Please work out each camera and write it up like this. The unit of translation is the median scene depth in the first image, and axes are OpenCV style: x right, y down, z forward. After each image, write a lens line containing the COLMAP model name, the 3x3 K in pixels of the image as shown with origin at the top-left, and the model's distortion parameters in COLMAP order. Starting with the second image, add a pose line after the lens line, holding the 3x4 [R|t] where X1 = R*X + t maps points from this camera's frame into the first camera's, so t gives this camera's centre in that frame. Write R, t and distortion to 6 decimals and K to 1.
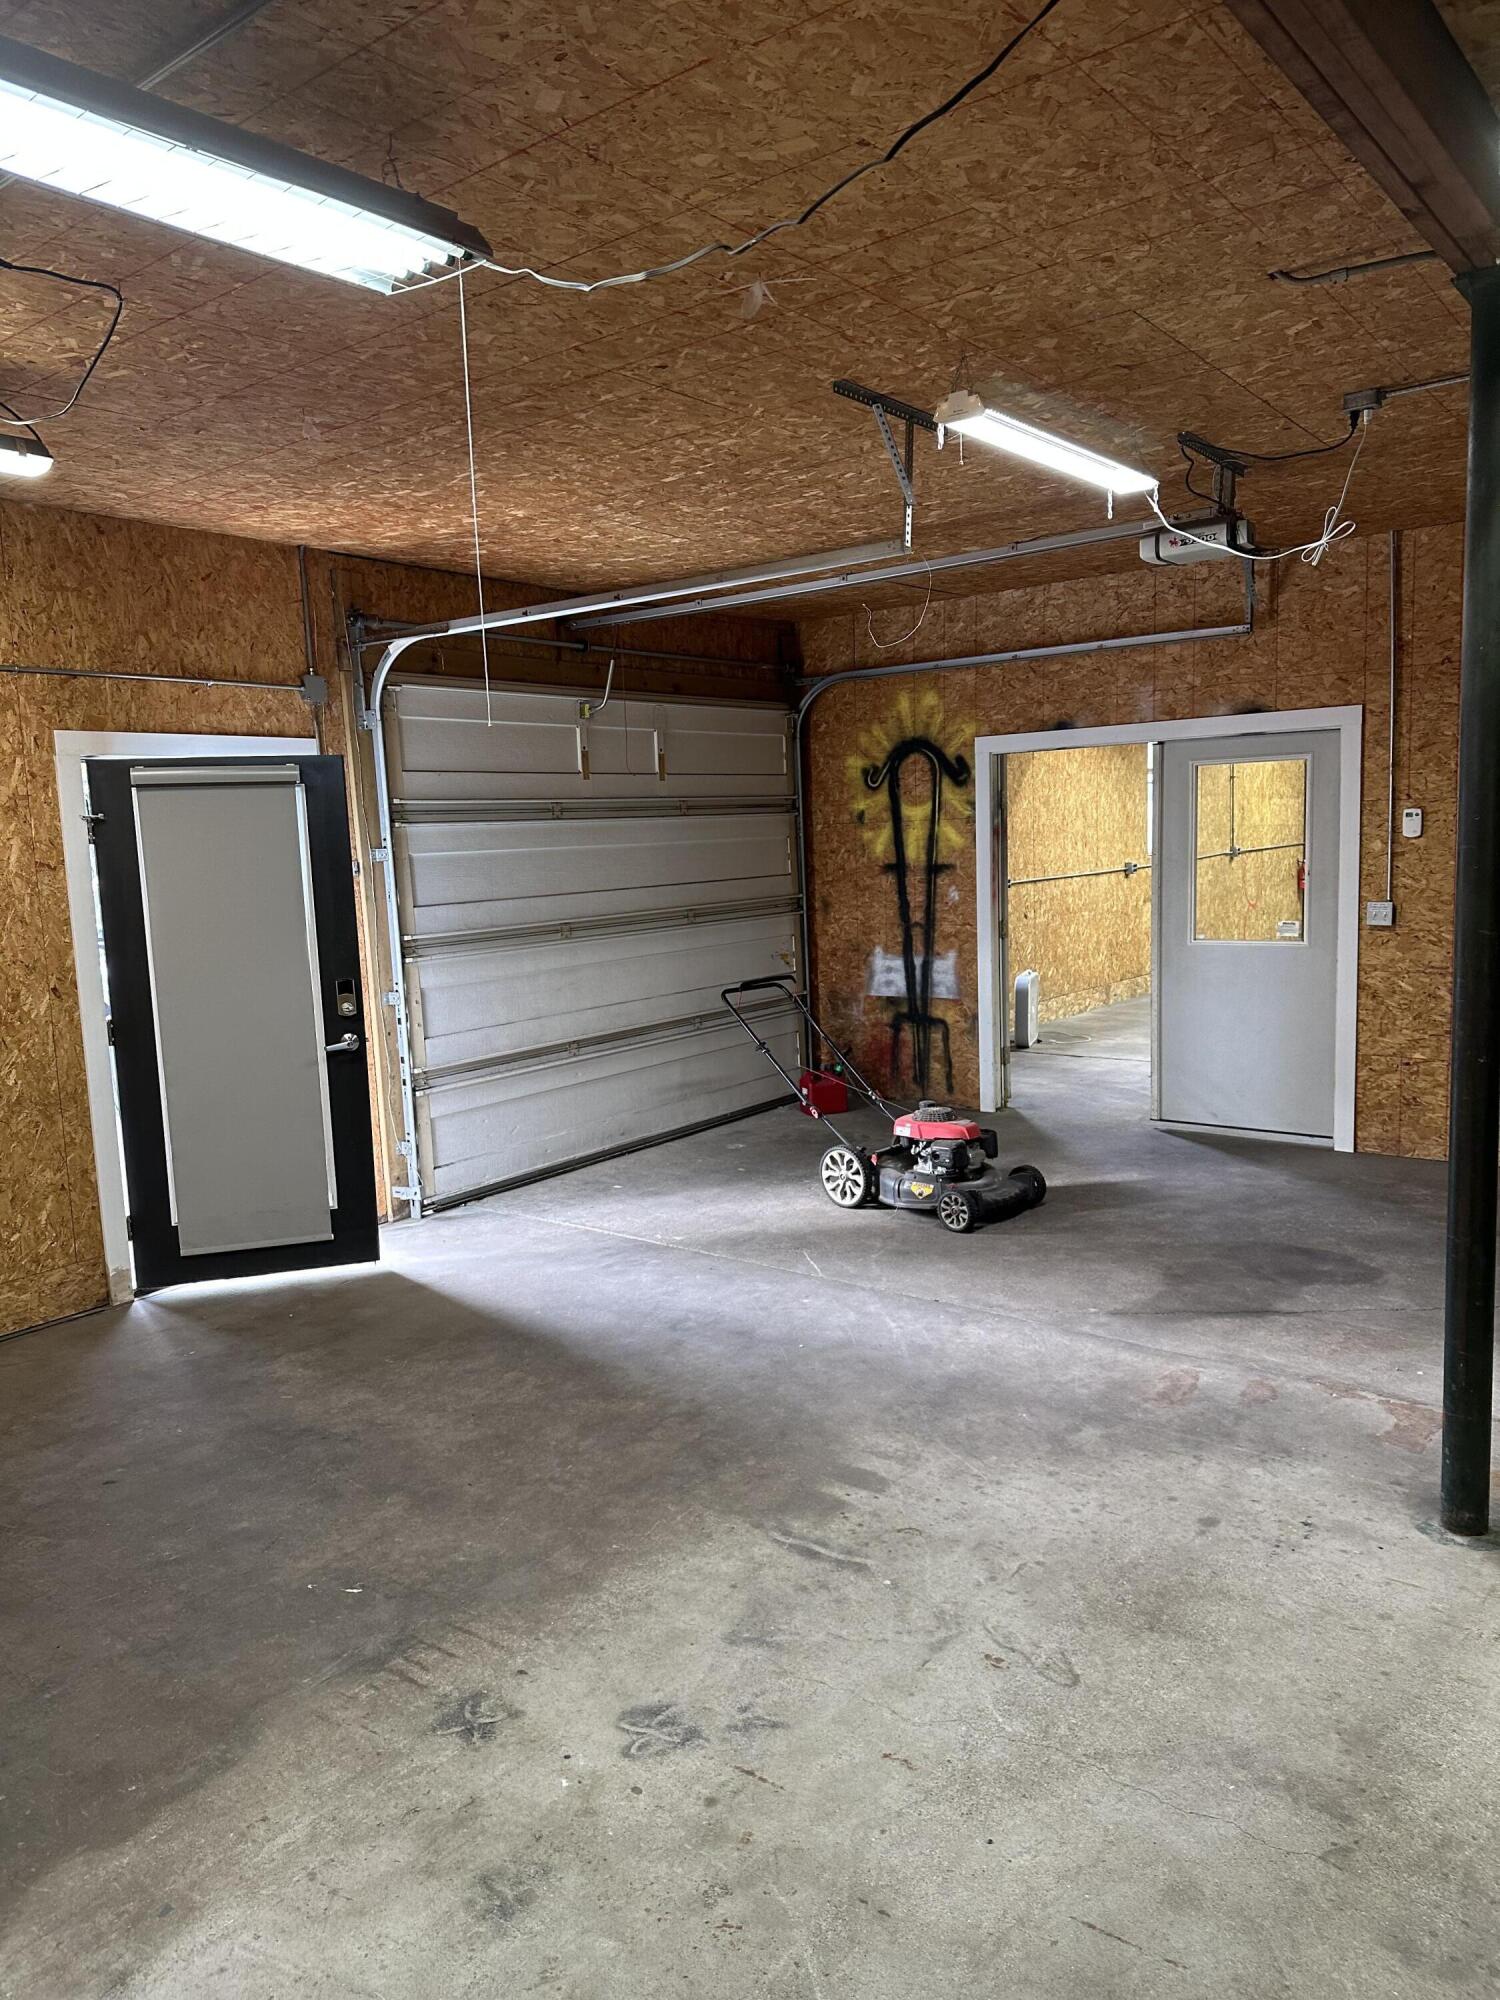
lens RADIAL K [[1419.5, 0, 715.7], [0, 1419.5, 998.2], [0, 0, 1]] dist [0.053033, -0.048101]
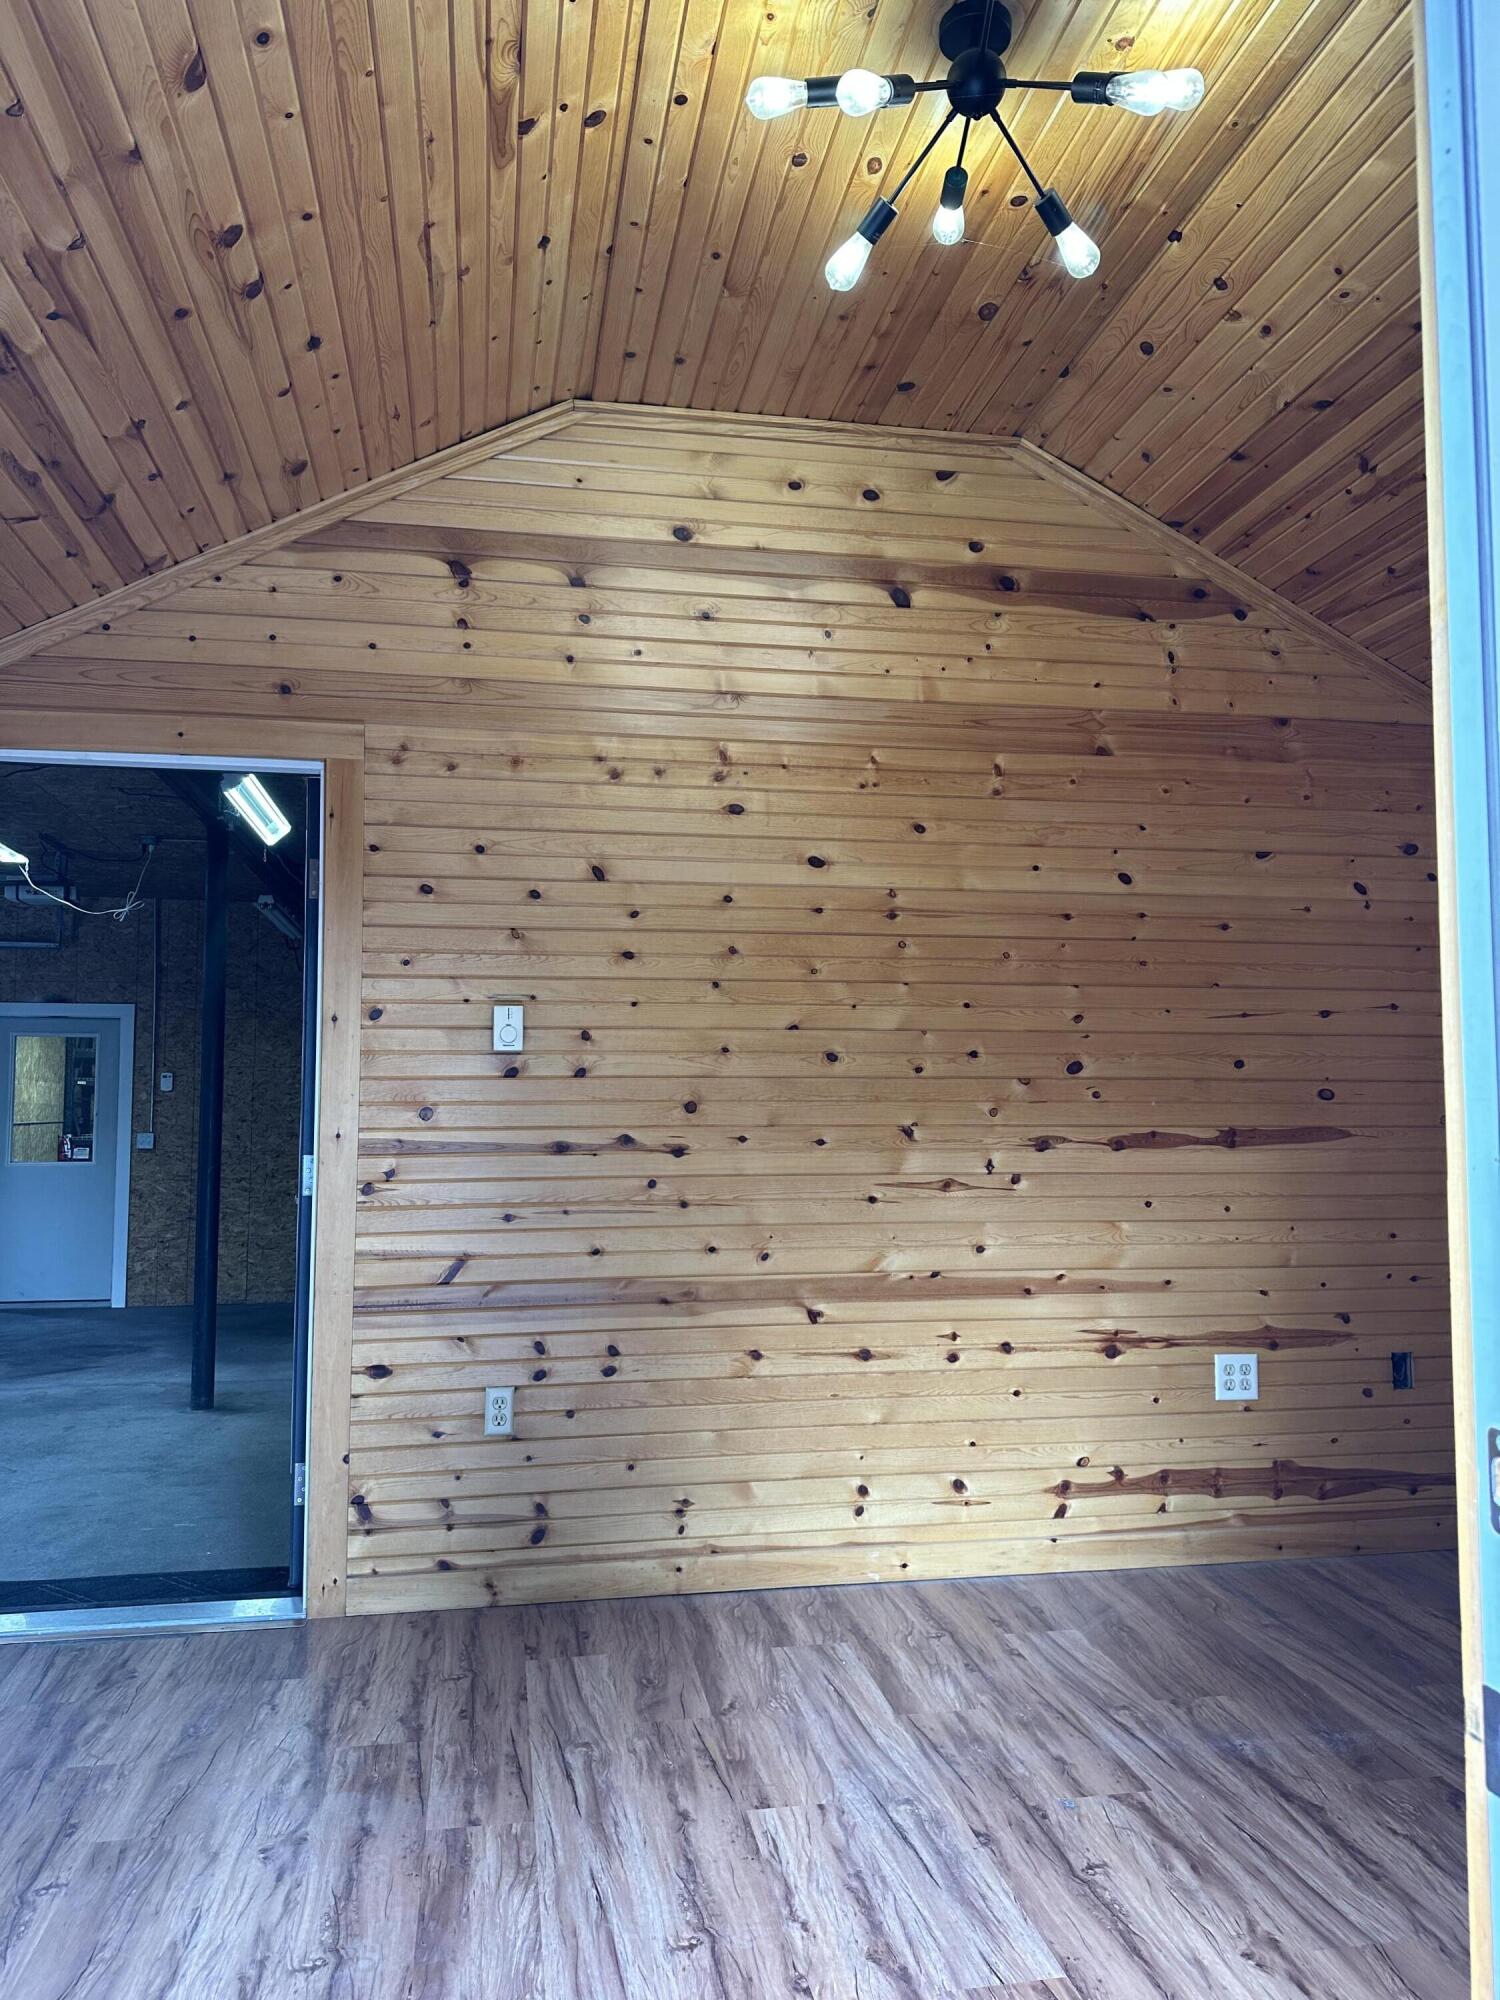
lens RADIAL K [[1419.5, 0, 741.2], [0, 1419.5, 997.3], [0, 0, 1]] dist [0.053033, -0.048101]
pose [[0.662857, 0.092137, 0.743056, -0.352004], [0.069147, 0.980626, -0.183279, 0.155574], [-0.745547, 0.172868, 0.643643, -0.641730]]
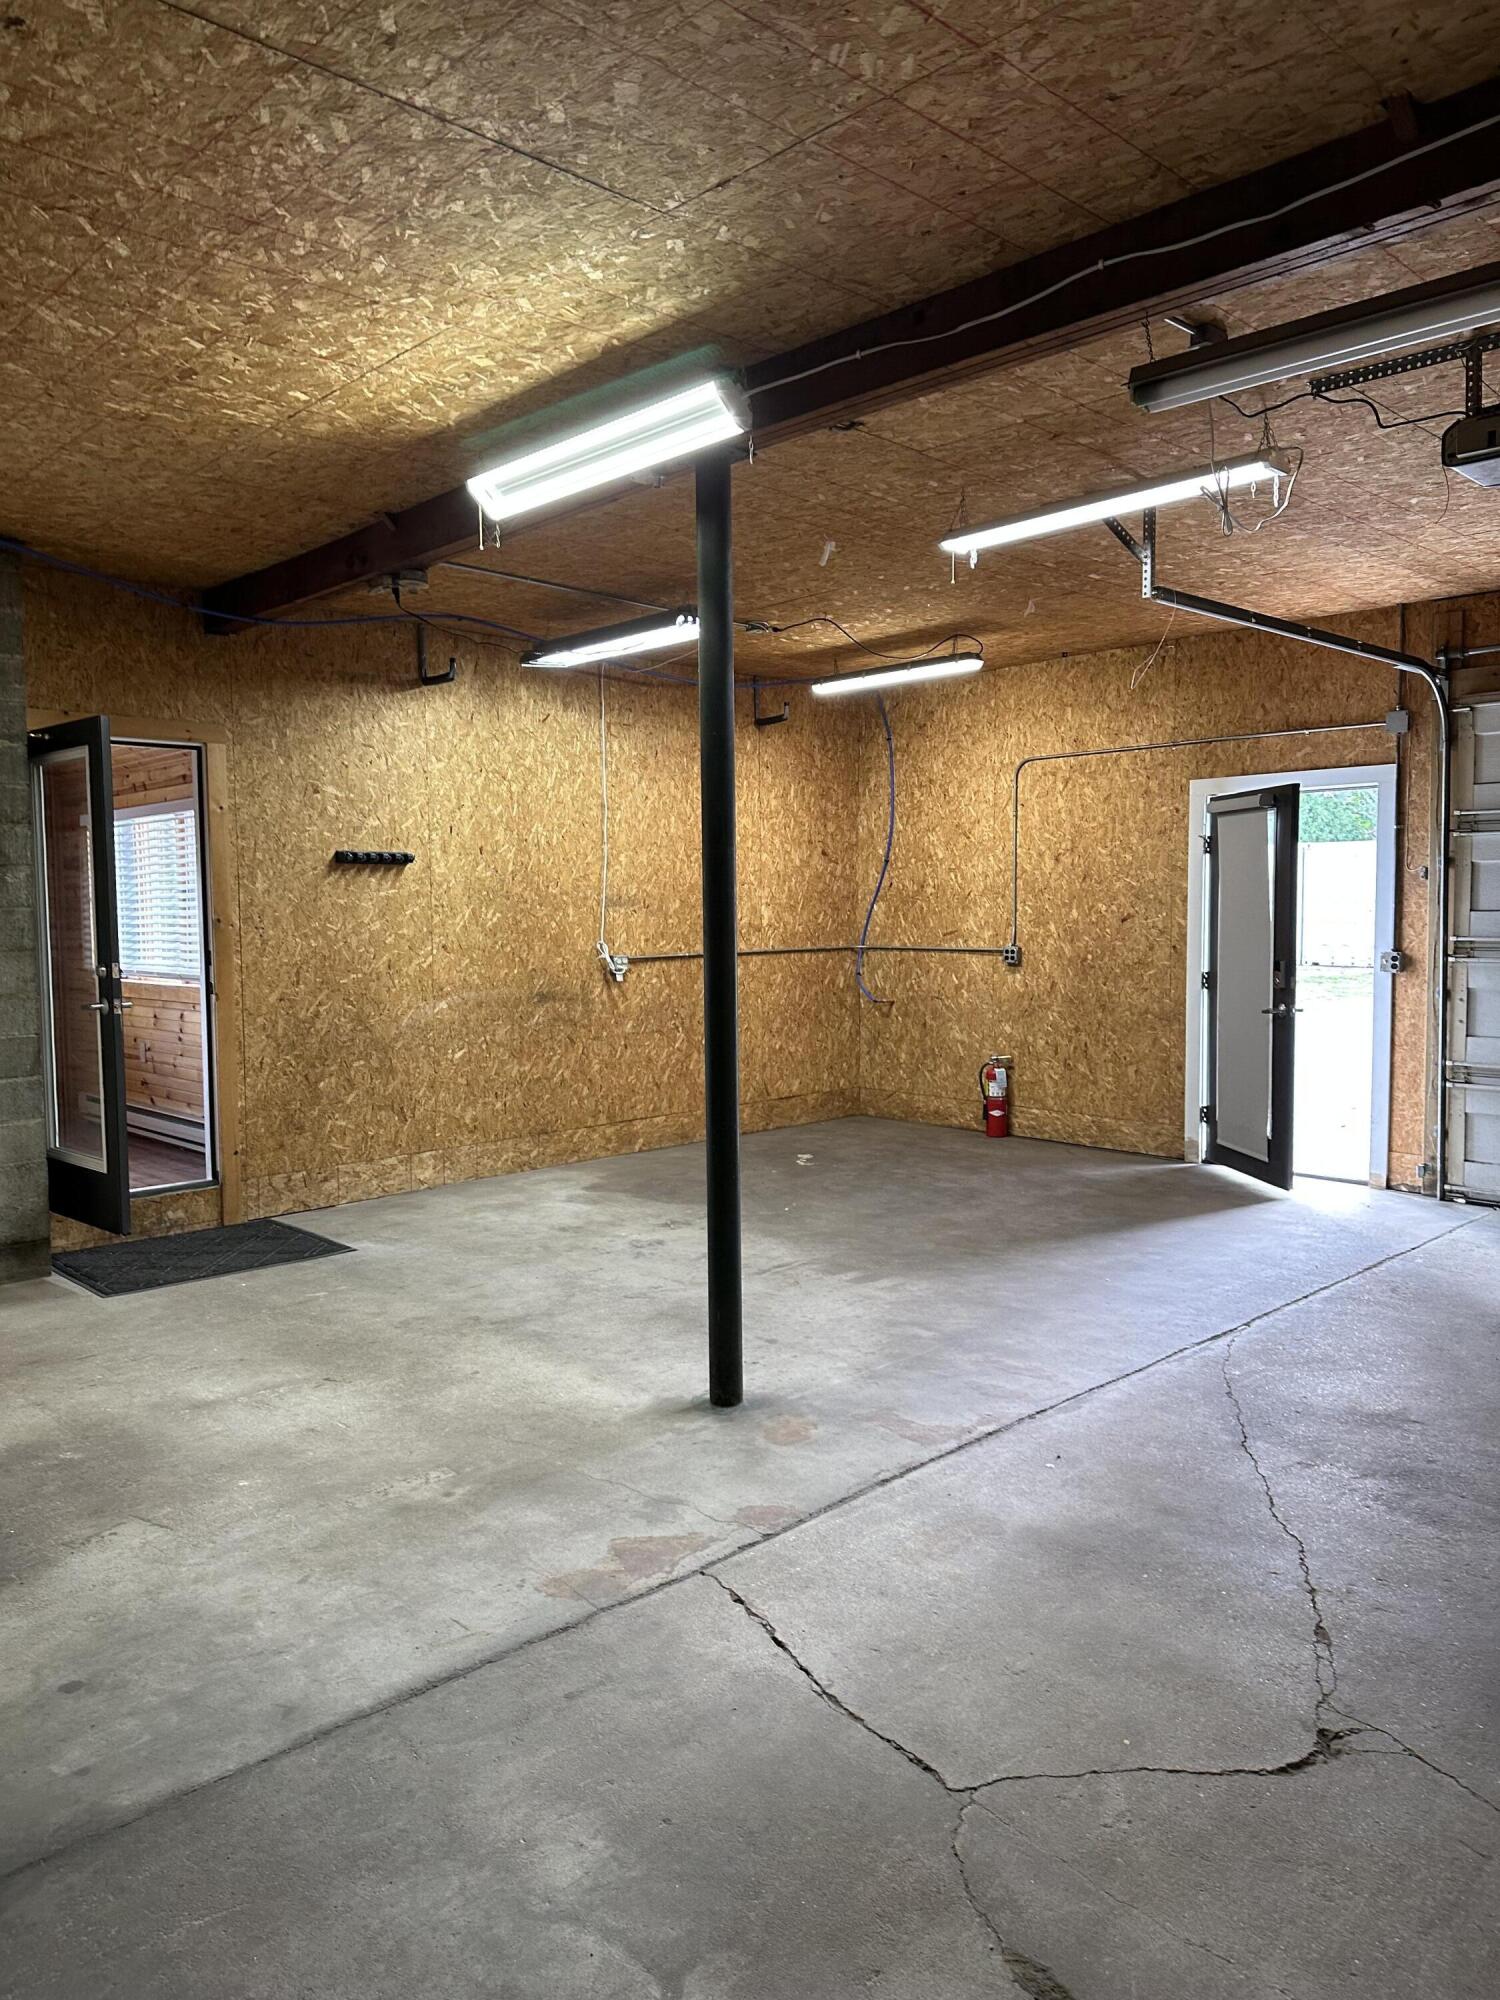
lens RADIAL K [[1419.5, 0, 758.2], [0, 1419.5, 997.5], [0, 0, 1]] dist [0.053033, -0.048101]
pose [[-0.148472, 0.103470, -0.983489, 1.164288], [-0.102913, 0.987495, 0.119428, -0.092154], [0.983547, 0.118945, -0.135967, 0.786645]]
